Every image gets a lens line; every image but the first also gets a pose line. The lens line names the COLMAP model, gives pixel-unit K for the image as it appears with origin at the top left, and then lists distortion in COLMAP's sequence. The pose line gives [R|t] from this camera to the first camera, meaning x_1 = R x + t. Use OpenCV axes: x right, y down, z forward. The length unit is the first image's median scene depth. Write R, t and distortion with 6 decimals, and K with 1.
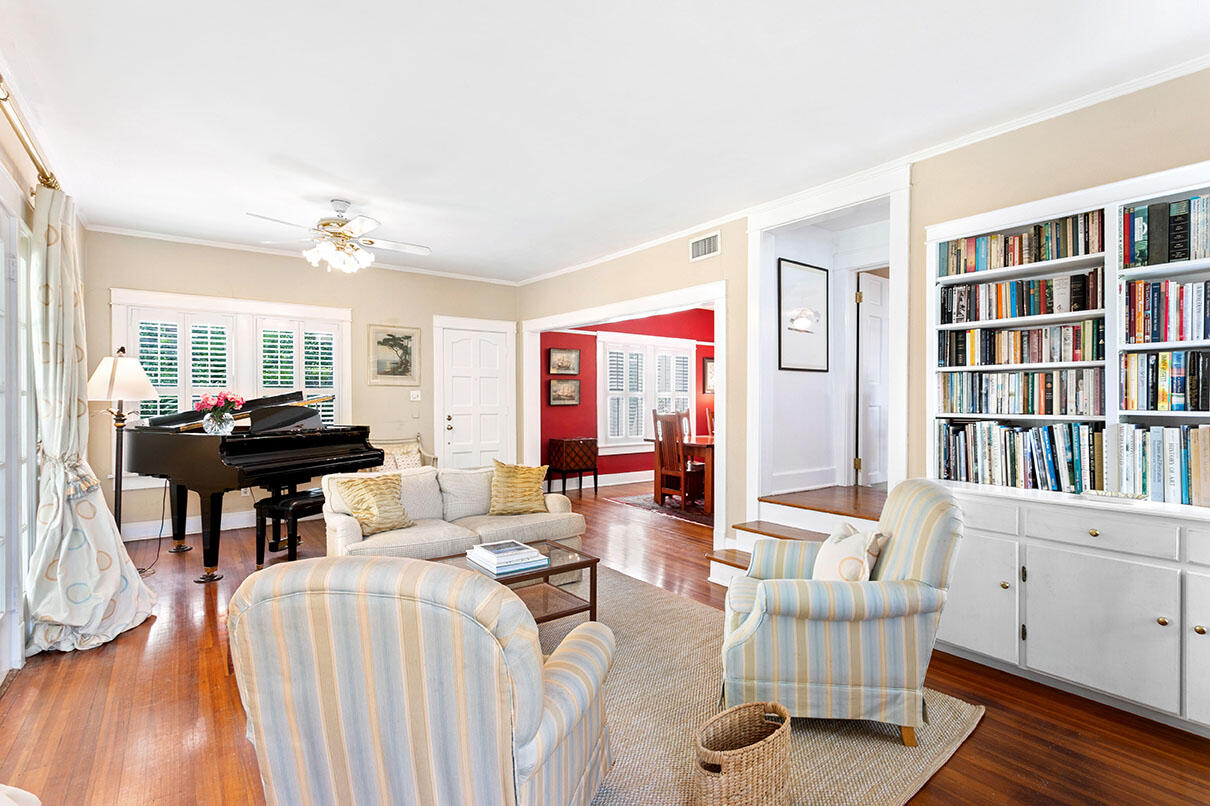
lens RADIAL K [[577.2, 0, 604.7], [0, 577.2, 400.5], [0, 0, 1]] dist [0.002149, -0.000043]
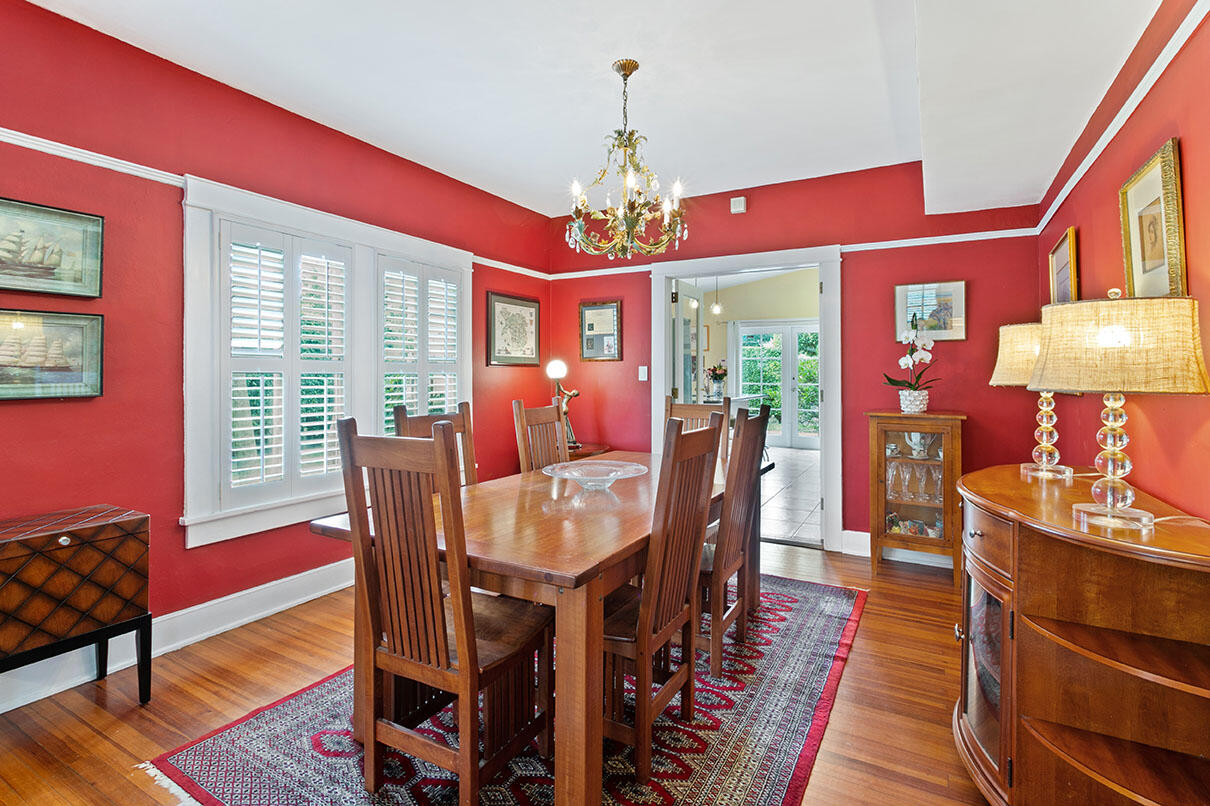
lens RADIAL K [[577.2, 0, 607.3], [0, 577.2, 375.8], [0, 0, 1]] dist [0.002149, -0.000043]
pose [[0.909242, 0.000161, 0.416268, 0.085145], [0.000332, 0.999999, -0.001111, -0.003795], [-0.416268, 0.001149, 0.909241, 0.727117]]
